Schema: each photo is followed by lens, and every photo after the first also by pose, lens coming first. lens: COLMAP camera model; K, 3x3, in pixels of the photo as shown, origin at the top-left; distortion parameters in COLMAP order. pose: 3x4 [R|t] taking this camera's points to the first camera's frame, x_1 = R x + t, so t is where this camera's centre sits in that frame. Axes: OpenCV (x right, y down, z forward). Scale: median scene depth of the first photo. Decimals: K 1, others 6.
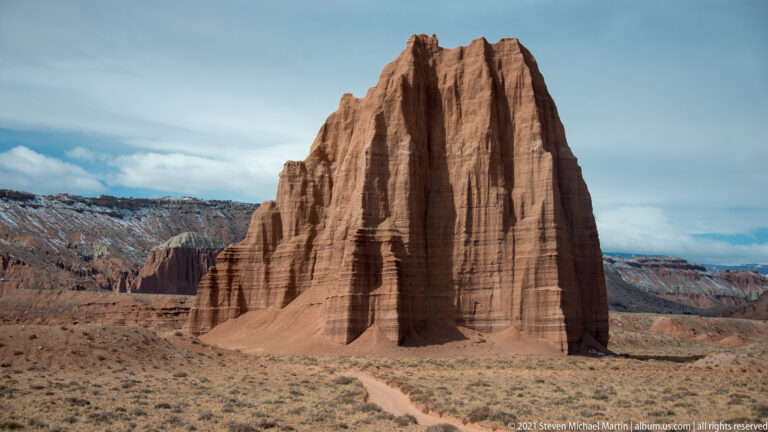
lens RADIAL K [[1265.0, 0, 384.5], [0, 1265.0, 203.6], [0, 0, 1]] dist [0.329715, 0.000000]
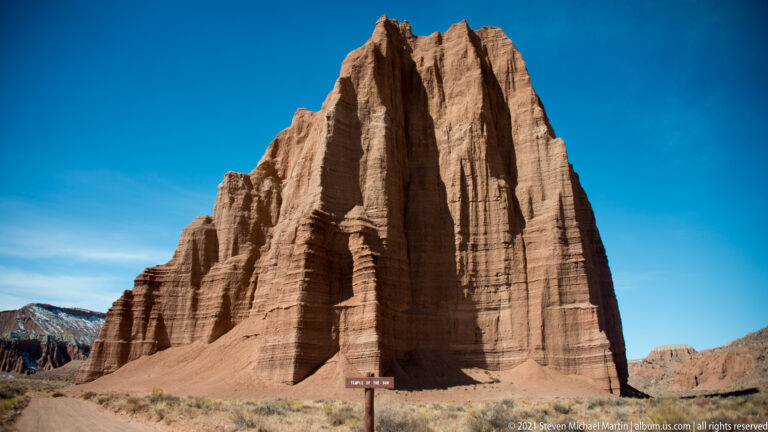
lens RADIAL K [[603.7, 0, 381.0], [0, 603.7, 229.1], [0, 0, 1]] dist [-0.132100, 0.039615]
pose [[0.993637, 0.025580, 0.109684, -0.020201], [-0.005466, 0.983671, -0.179892, 0.084011], [-0.112495, 0.178148, 0.977552, 0.666214]]
